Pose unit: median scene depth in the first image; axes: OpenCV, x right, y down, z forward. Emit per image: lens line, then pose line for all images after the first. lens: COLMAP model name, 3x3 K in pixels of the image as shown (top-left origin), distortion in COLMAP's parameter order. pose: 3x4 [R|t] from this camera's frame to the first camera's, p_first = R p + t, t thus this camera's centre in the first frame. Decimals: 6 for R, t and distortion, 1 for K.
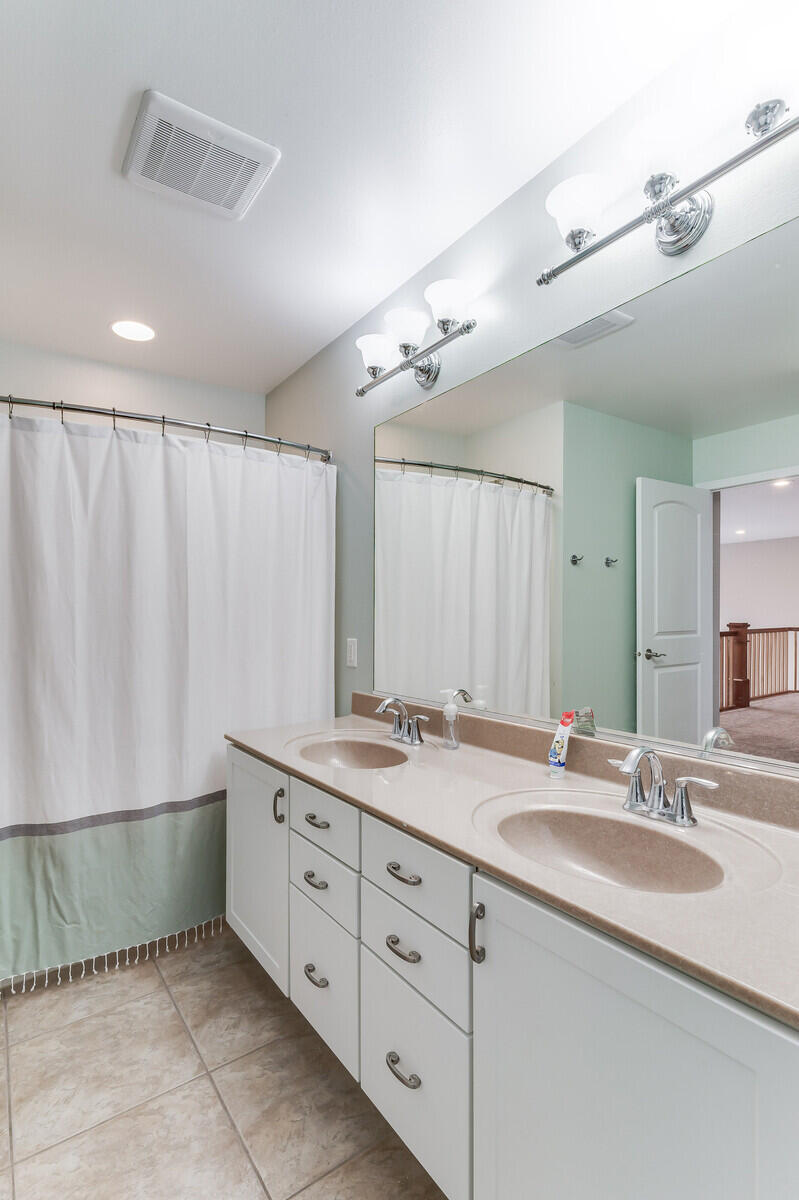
lens RADIAL K [[577.5, 0, 399.9], [0, 577.5, 597.7], [0, 0, 1]] dist [0.004505, 0.000292]
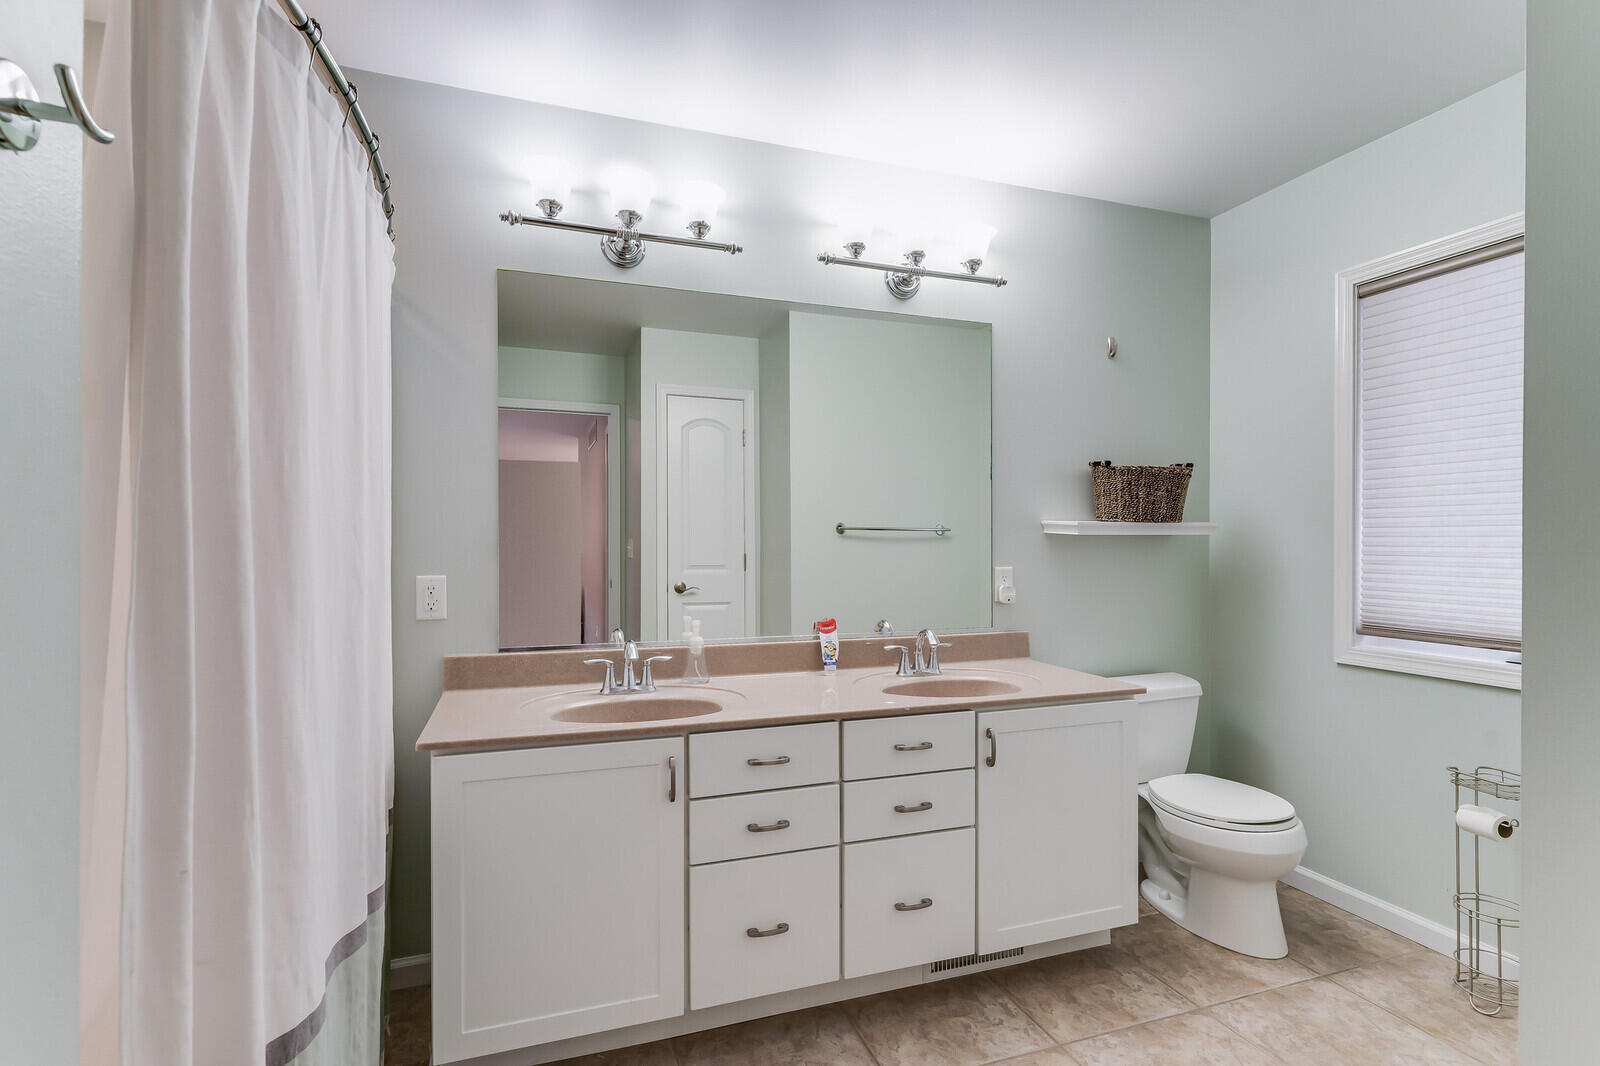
lens RADIAL K [[769.9, 0, 801.6], [0, 769.9, 538.0], [0, 0, 1]] dist [0.004505, 0.000292]
pose [[0.272051, 0.034779, 0.961654, -1.218809], [-0.031329, 0.999137, -0.027271, 0.061853], [-0.961773, -0.022708, 0.272905, 0.582952]]
